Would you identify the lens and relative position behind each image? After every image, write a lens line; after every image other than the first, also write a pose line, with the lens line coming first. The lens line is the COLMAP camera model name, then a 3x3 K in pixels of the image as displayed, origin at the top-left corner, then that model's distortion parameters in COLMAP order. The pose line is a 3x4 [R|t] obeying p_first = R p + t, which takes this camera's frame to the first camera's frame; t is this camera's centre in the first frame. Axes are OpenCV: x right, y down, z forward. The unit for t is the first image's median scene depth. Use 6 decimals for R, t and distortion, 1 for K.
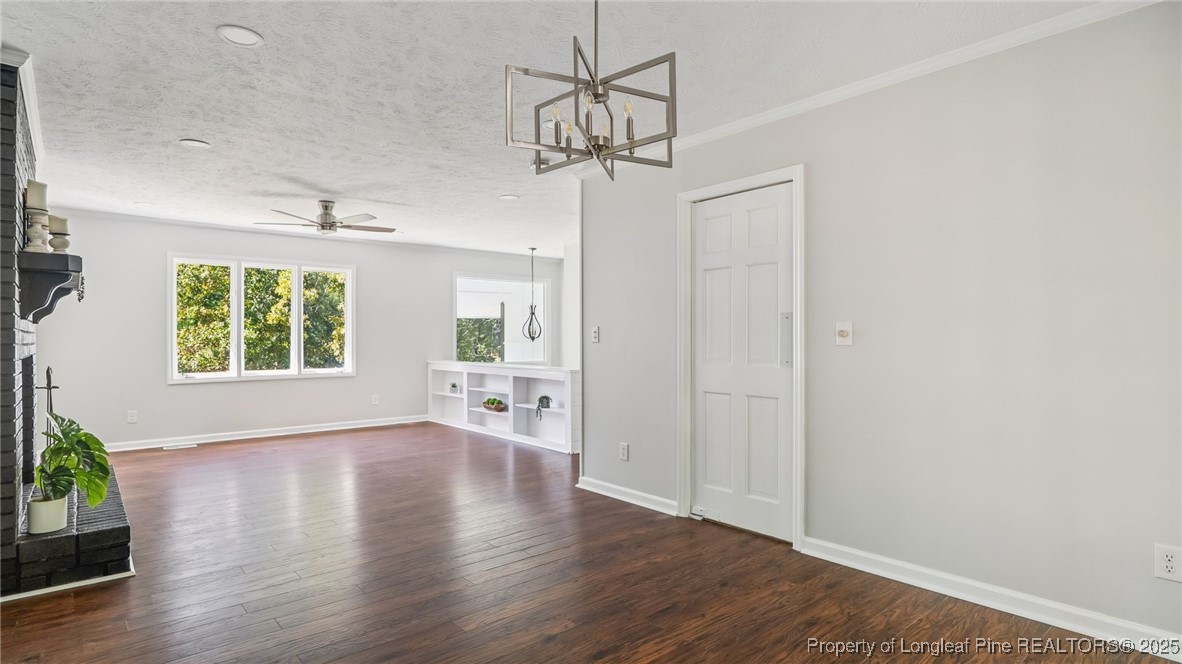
lens RADIAL K [[605.8, 0, 591.0], [0, 605.8, 332.0], [0, 0, 1]] dist [0.003837, 0.001067]
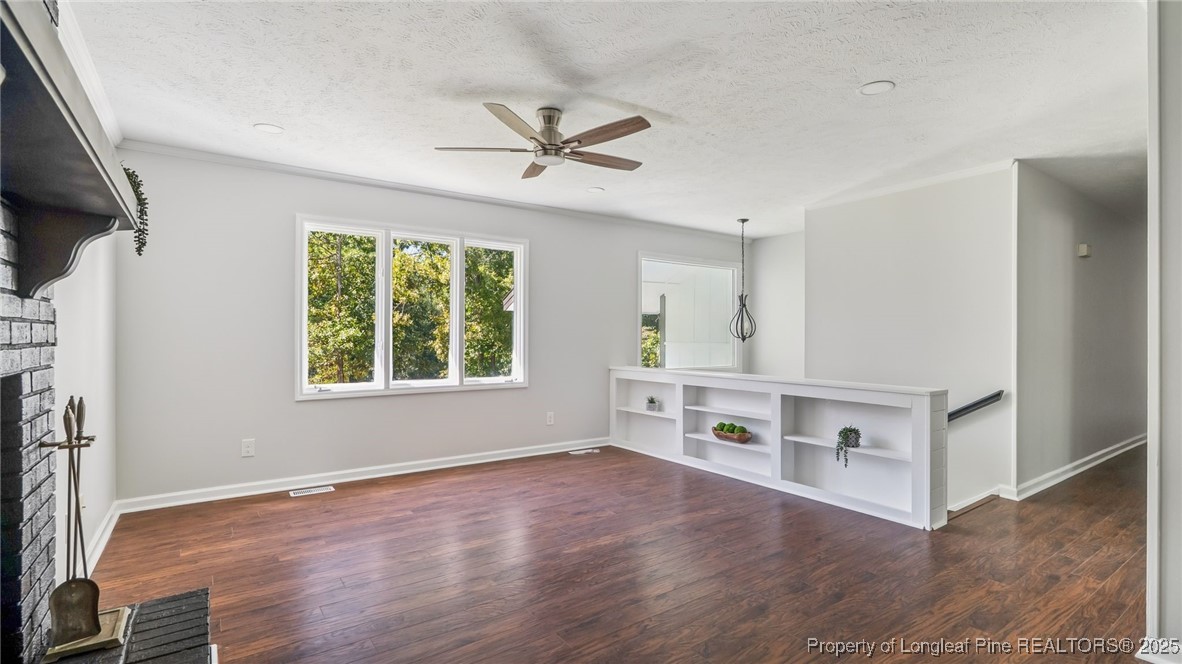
lens RADIAL K [[554.8, 0, 594.4], [0, 554.8, 333.2], [0, 0, 1]] dist [0.000426, -0.000039]
pose [[0.995671, 0.004092, -0.092863, -0.250735], [-0.003916, 0.999990, 0.002072, 0.004293], [0.092870, -0.001699, 0.995677, 0.335151]]
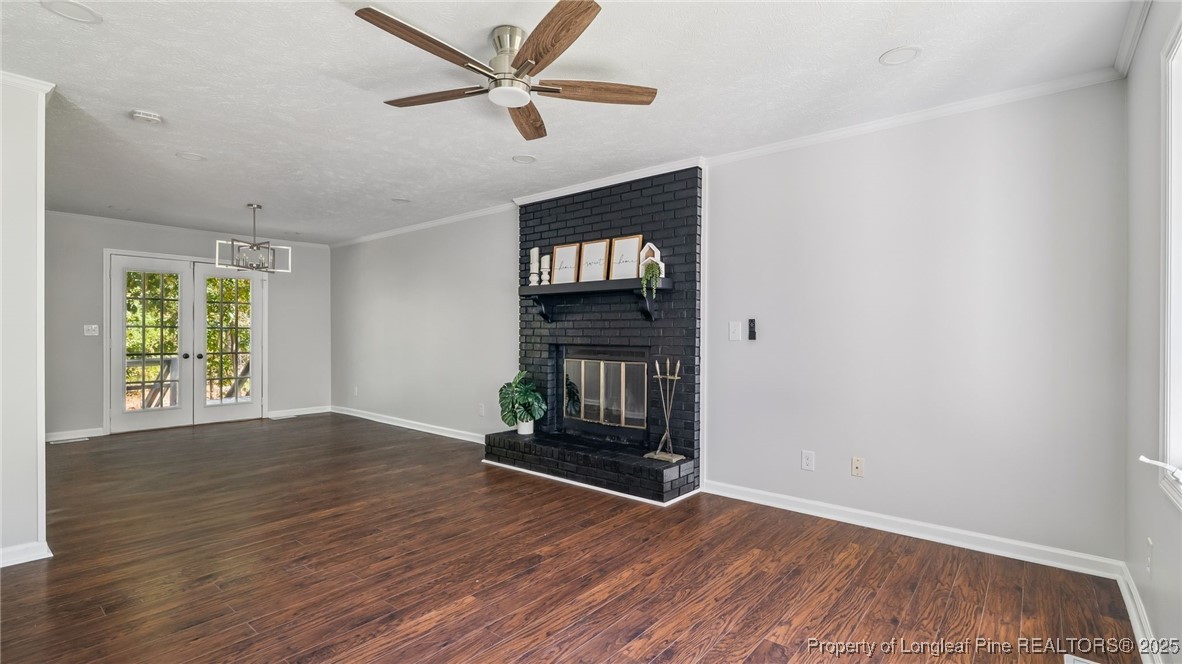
lens RADIAL K [[537.1, 0, 587.8], [0, 537.1, 335.7], [0, 0, 1]] dist [0.001059, -0.000071]
pose [[-0.988834, -0.001702, -0.149011, -0.321374], [-0.001312, 0.999995, -0.002710, 0.010584], [0.149015, -0.002485, -0.988832, 1.042334]]
